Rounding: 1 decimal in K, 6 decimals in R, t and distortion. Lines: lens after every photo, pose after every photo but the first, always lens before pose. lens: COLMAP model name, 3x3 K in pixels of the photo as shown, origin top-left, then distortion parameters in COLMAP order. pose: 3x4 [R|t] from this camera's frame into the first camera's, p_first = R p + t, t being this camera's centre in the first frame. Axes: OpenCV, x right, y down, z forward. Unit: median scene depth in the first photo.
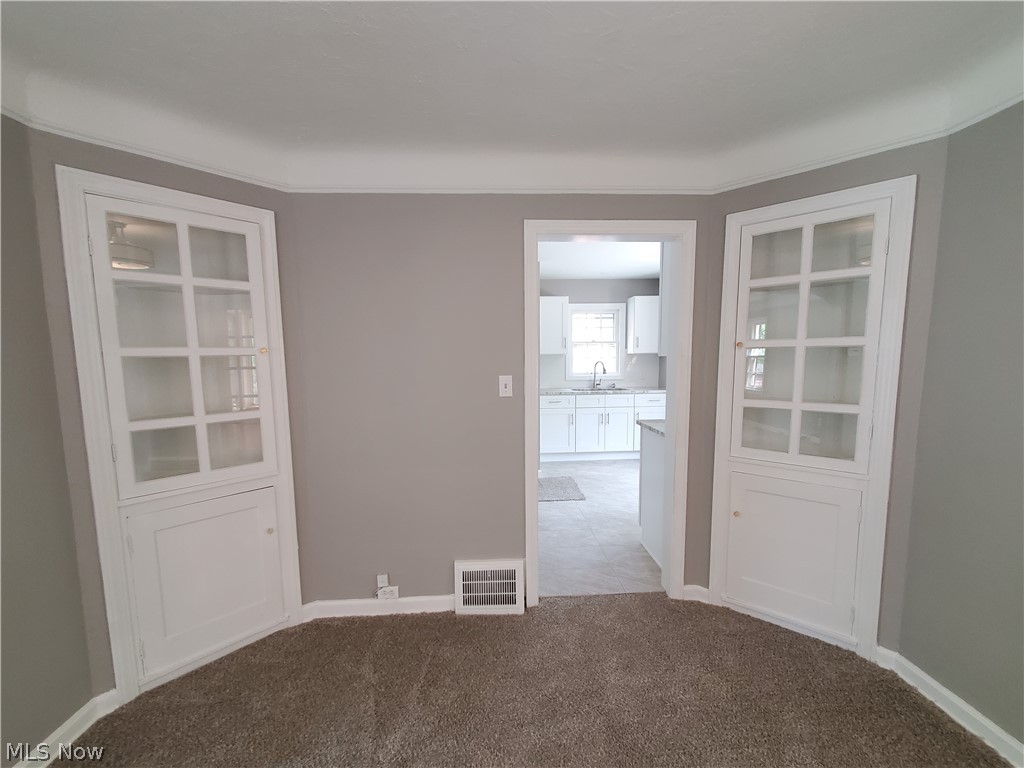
lens RADIAL K [[419.8, 0, 519.6], [0, 419.8, 399.6], [0, 0, 1]] dist [0.006999, -0.000025]
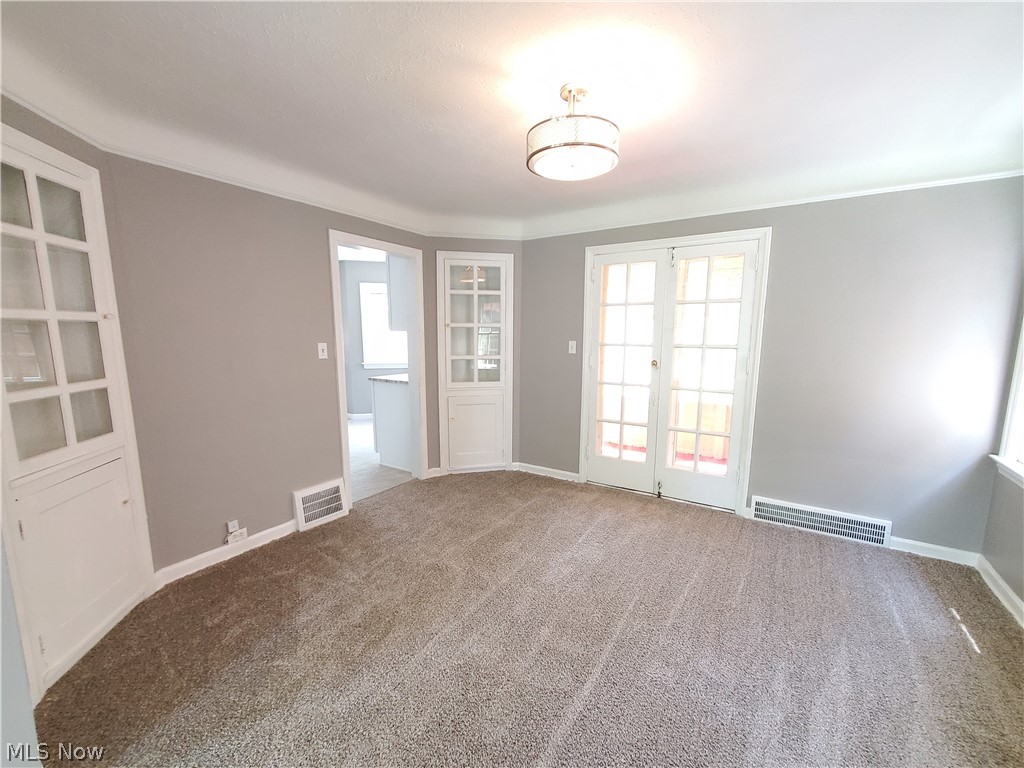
lens RADIAL K [[419.8, 0, 511.0], [0, 419.8, 389.7], [0, 0, 1]] dist [0.006999, -0.000025]
pose [[0.597473, -0.093281, 0.796445, -0.776179], [0.072699, 0.995422, 0.062049, 0.053265], [-0.798587, 0.020828, 0.601519, -0.291138]]
